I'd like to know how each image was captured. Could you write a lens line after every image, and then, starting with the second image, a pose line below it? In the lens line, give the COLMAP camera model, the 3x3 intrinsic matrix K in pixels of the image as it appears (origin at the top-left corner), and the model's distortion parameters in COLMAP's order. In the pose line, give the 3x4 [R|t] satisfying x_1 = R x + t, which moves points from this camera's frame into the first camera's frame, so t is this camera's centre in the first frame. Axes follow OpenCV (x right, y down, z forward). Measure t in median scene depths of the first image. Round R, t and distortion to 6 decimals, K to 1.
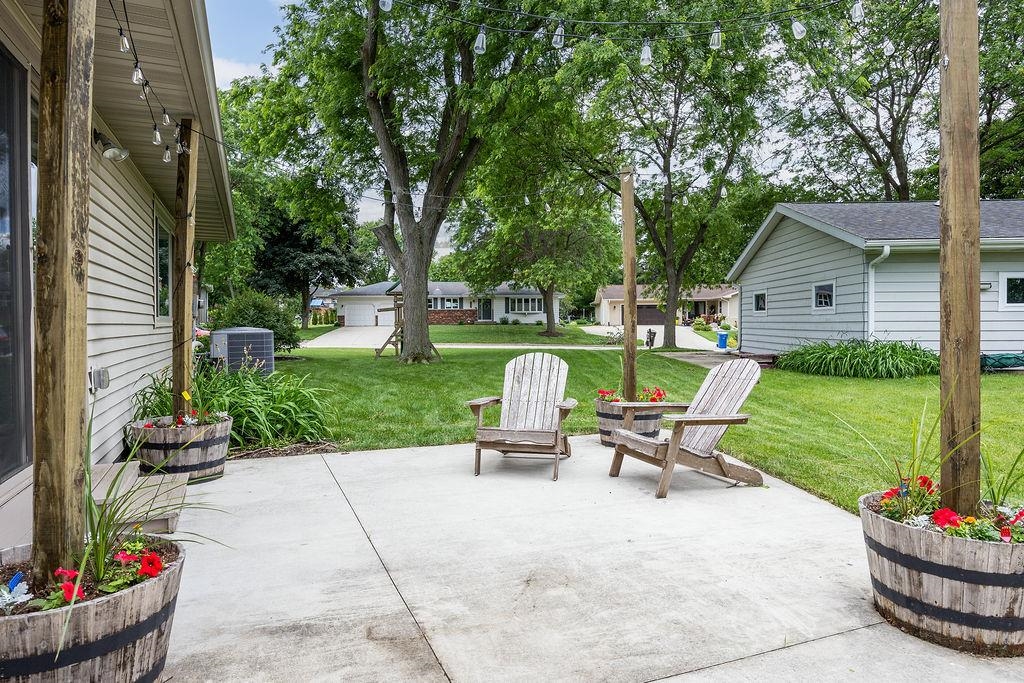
lens RADIAL K [[647.4, 0, 511.2], [0, 647.4, 335.4], [0, 0, 1]] dist [-0.000717, -0.000082]
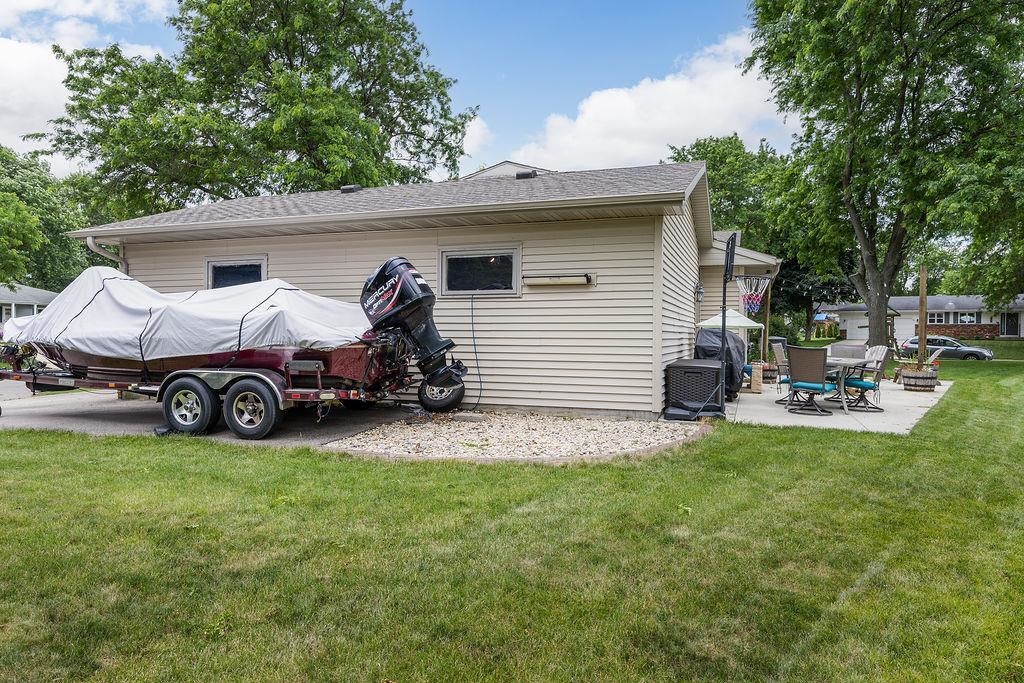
lens RADIAL K [[664.4, 0, 510.0], [0, 664.4, 339.9], [0, 0, 1]] dist [0.005439, 0.001345]
pose [[0.742906, 0.017132, -0.669176, 0.068356], [-0.025889, 0.999660, -0.003149, 0.004512], [0.668895, 0.019664, 0.743097, -0.199120]]
